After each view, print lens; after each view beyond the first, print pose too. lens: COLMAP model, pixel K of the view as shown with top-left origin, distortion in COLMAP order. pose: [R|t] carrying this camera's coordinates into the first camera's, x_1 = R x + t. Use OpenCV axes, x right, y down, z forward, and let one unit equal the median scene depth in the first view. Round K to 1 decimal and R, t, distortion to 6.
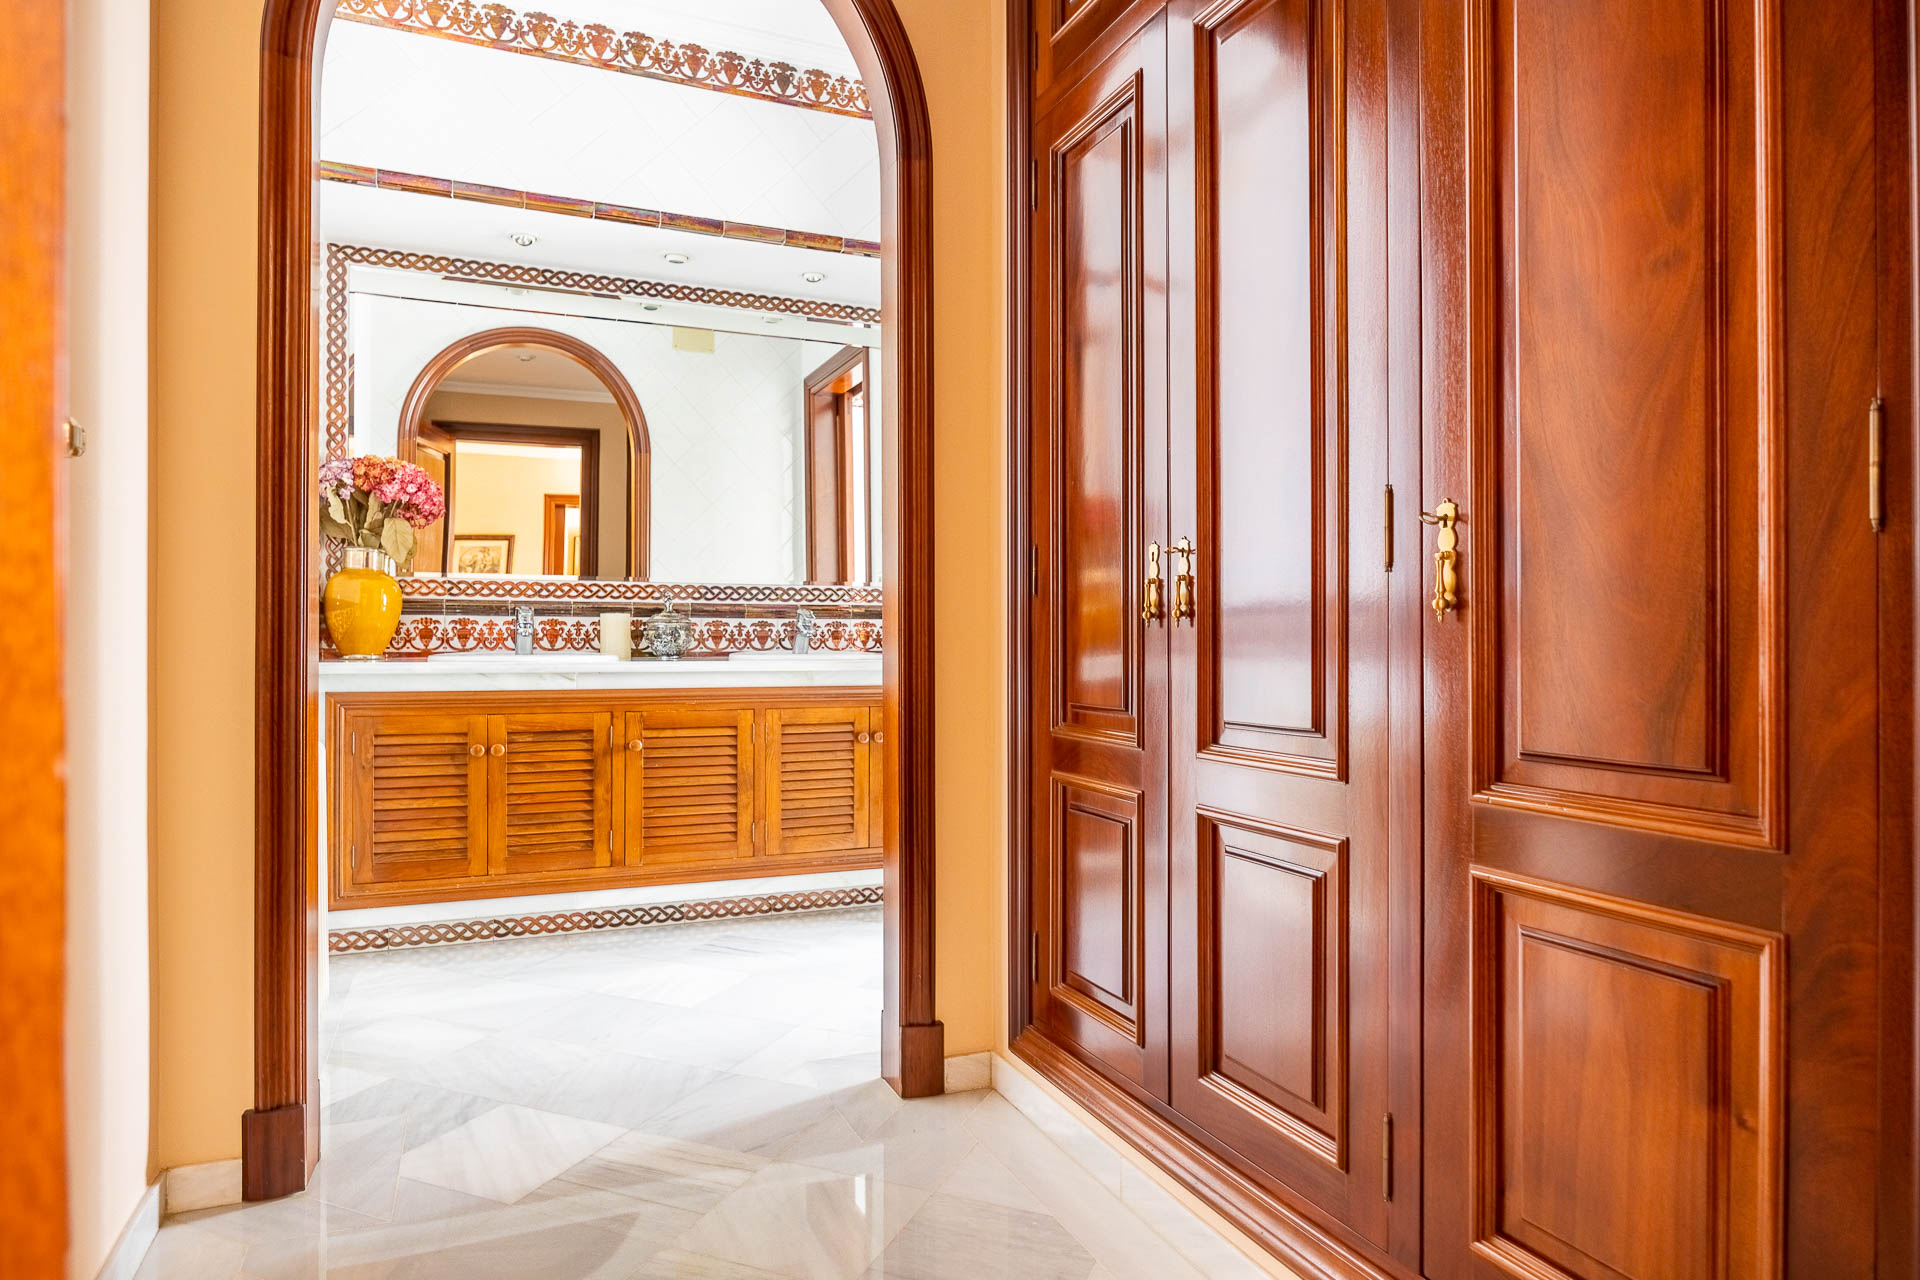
lens RADIAL K [[1093.6, 0, 967.0], [0, 1093.6, 631.0], [0, 0, 1]] dist [-0.018907, 0.000778]
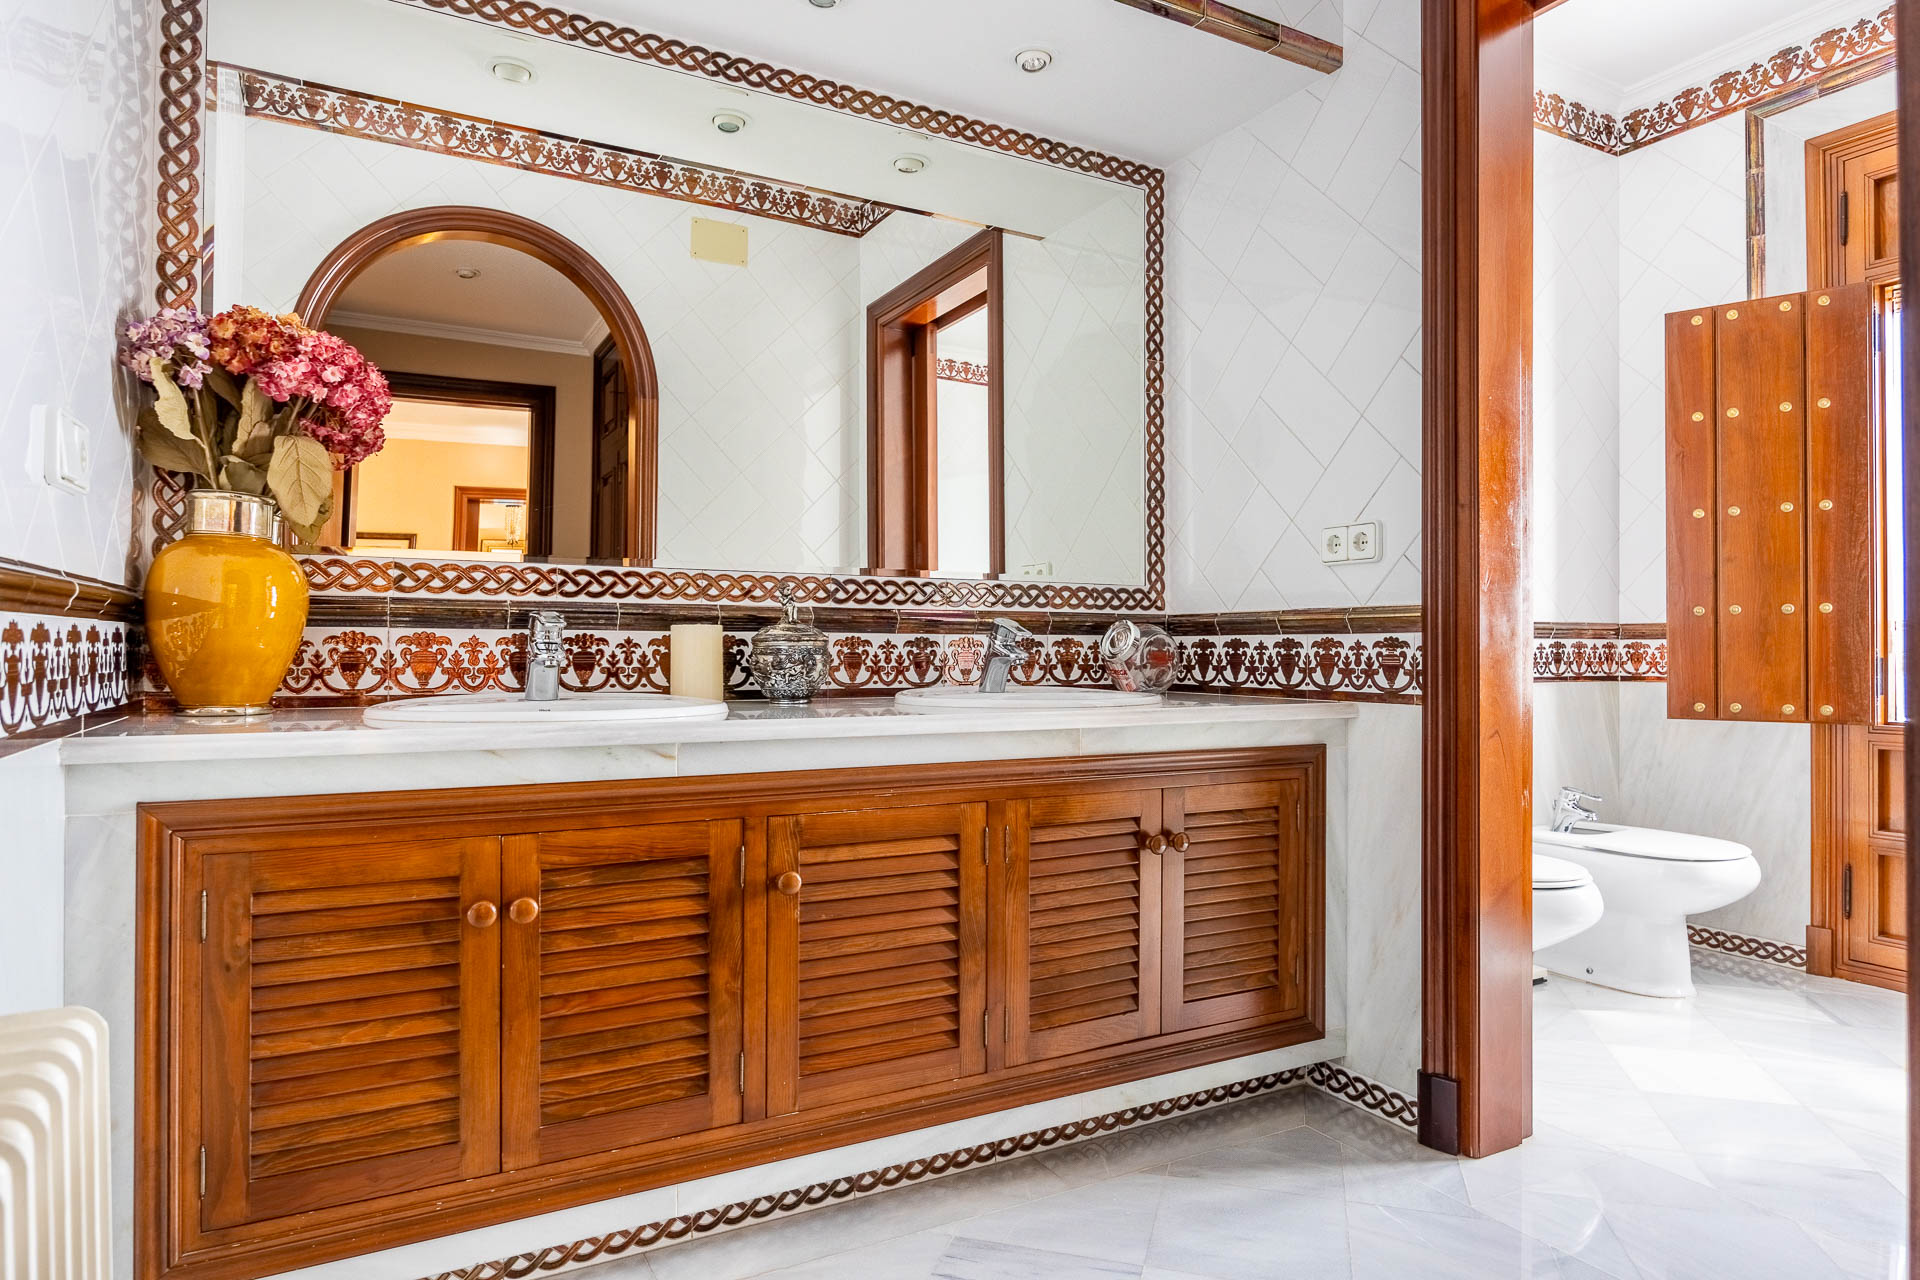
lens RADIAL K [[1093.6, 0, 967.0], [0, 1093.6, 631.0], [0, 0, 1]] dist [-0.018907, 0.000778]
pose [[0.995984, 0.000562, 0.089526, -0.256657], [0.000541, 0.999924, -0.012303, -0.006299], [-0.089526, 0.012302, 0.995909, 0.463851]]
